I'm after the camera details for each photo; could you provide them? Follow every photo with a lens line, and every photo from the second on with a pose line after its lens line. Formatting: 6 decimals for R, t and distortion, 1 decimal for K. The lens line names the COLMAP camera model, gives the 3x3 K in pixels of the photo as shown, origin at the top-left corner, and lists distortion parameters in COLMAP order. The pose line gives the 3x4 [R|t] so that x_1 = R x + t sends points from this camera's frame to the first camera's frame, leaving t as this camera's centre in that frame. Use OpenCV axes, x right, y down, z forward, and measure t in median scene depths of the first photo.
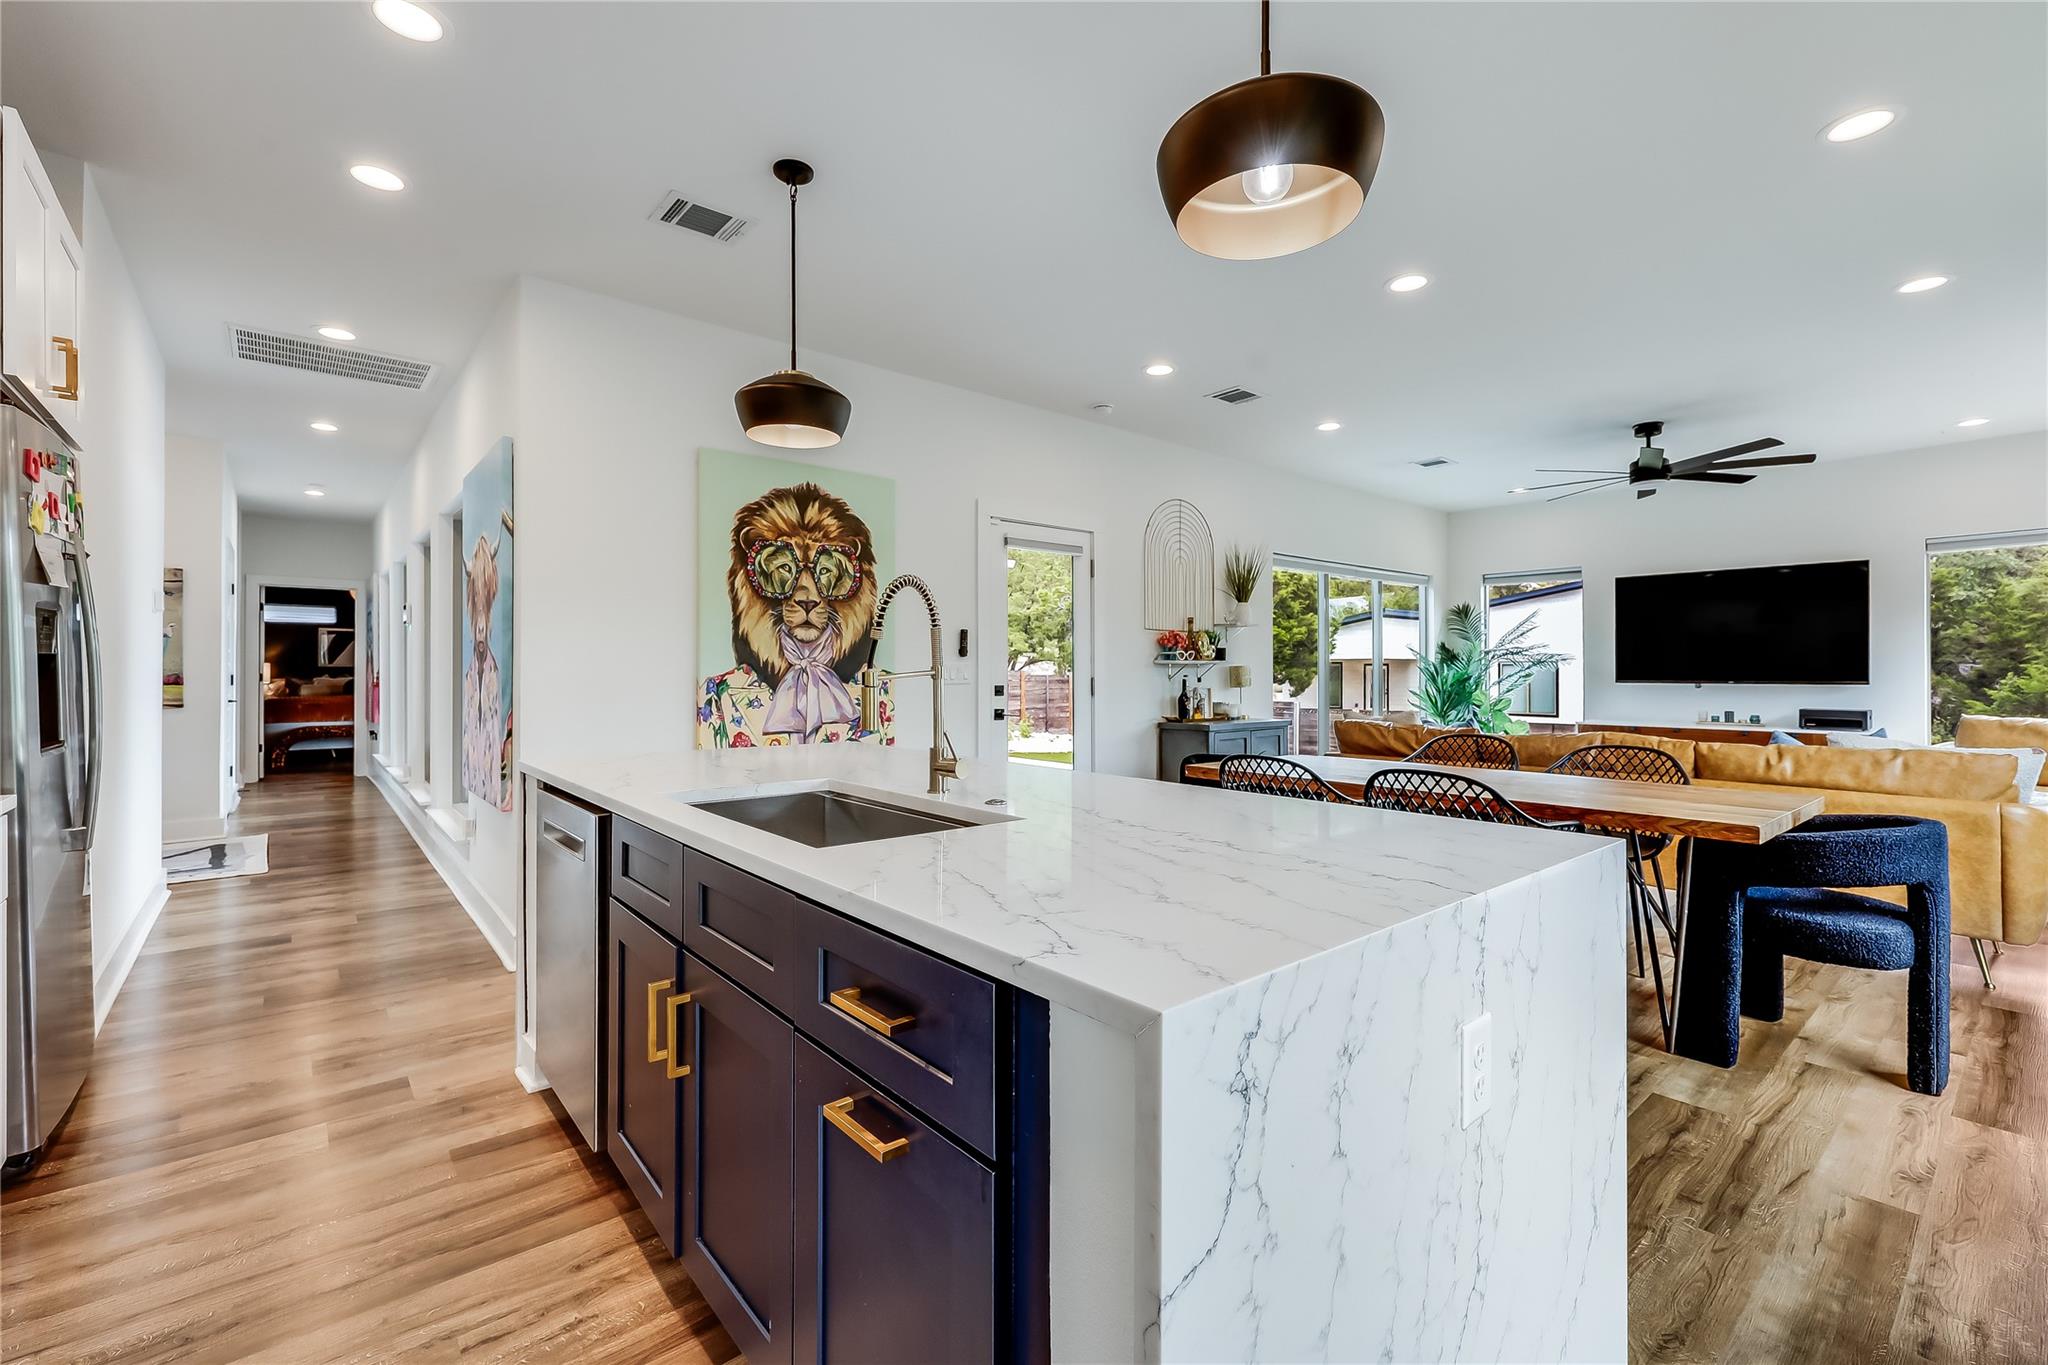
lens RADIAL K [[860.5, 0, 1007.1], [0, 860.5, 669.2], [0, 0, 1]] dist [0.003328, 0.000337]
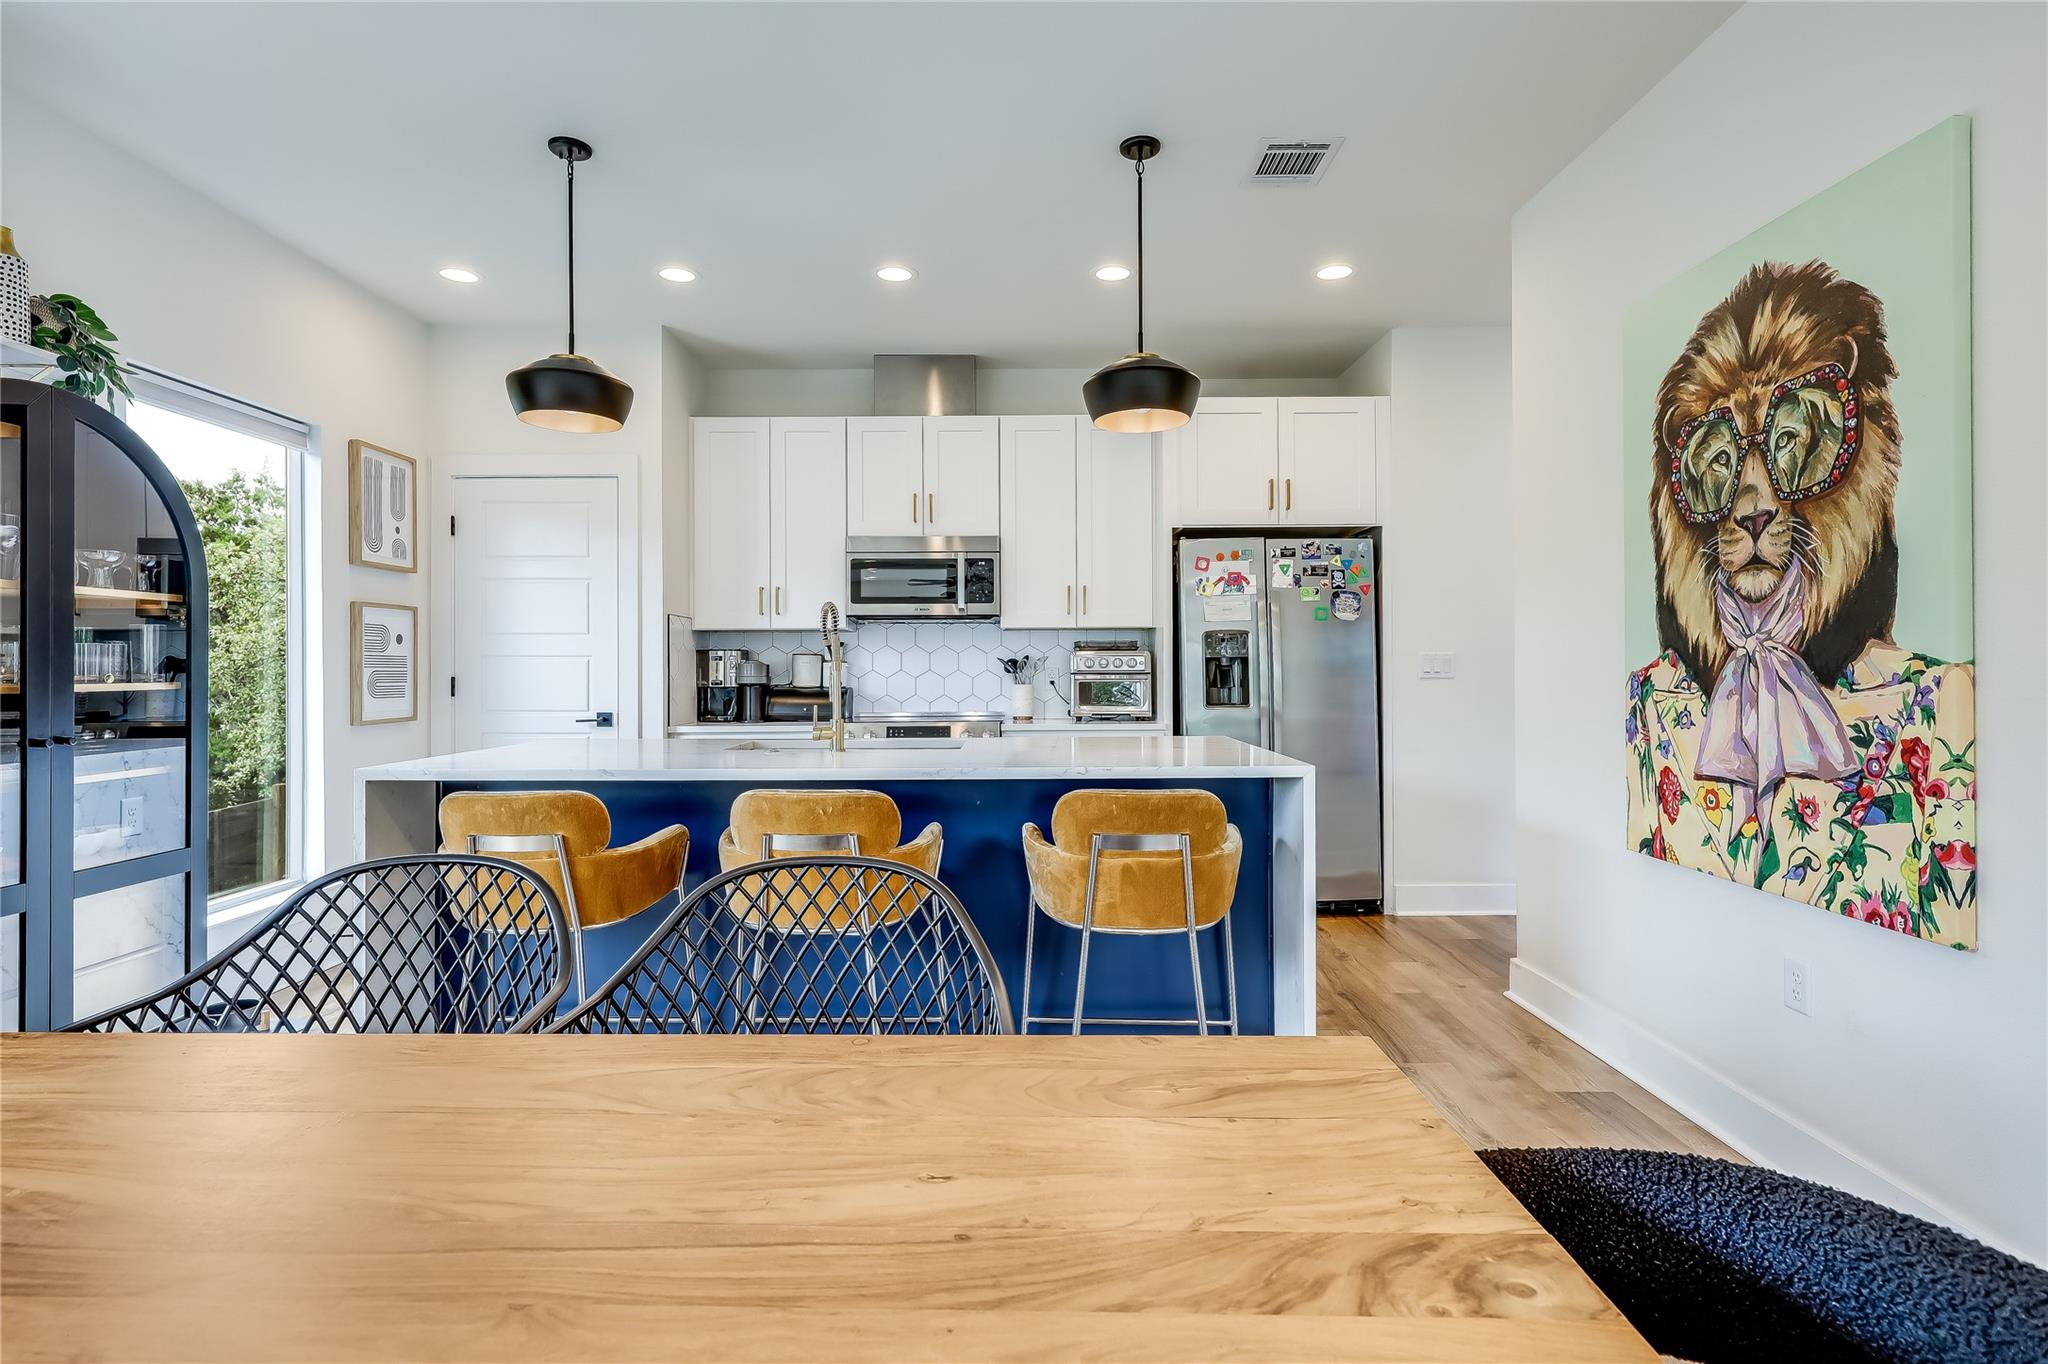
lens RADIAL K [[1028.1, 0, 1013.9], [0, 1028.1, 670.6], [0, 0, 1]] dist [-0.001601, -0.000419]
pose [[-0.640008, 0.000502, -0.768368, 0.476868], [0.002628, 0.999995, -0.001535, 0.007900], [0.768364, -0.003002, -0.640007, 1.055136]]
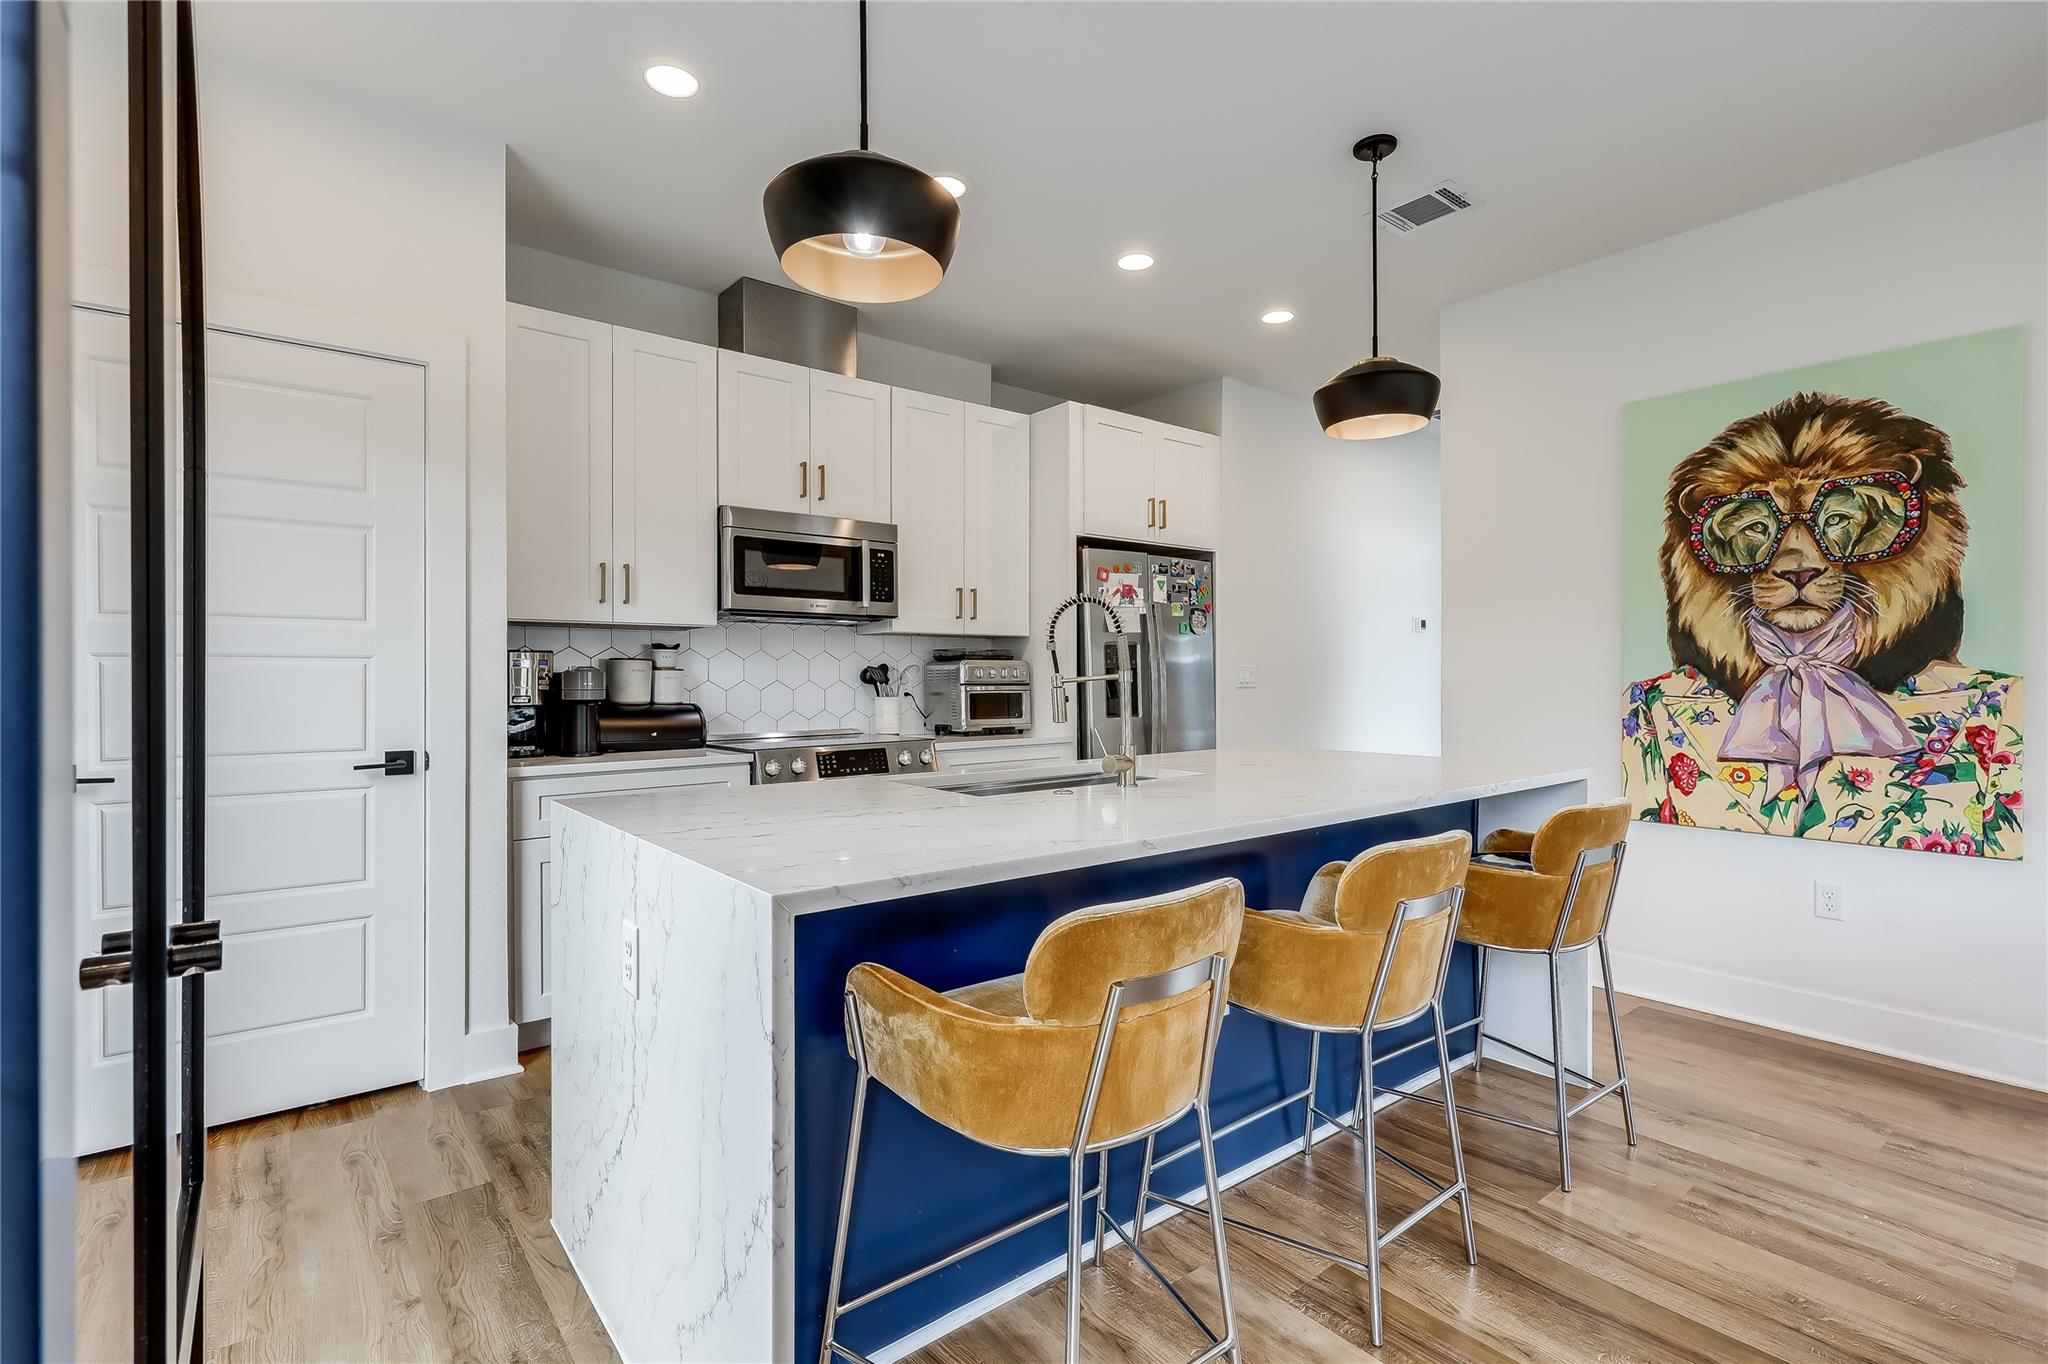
lens RADIAL K [[953.5, 0, 1024.0], [0, 953.5, 682.0], [0, 0, 1]] dist [0.000342, 0.000337]
pose [[-0.008971, 0.001445, -0.999959, 0.525026], [0.003130, 0.999994, 0.001417, 0.005660], [0.999955, -0.003118, -0.008976, 0.400549]]
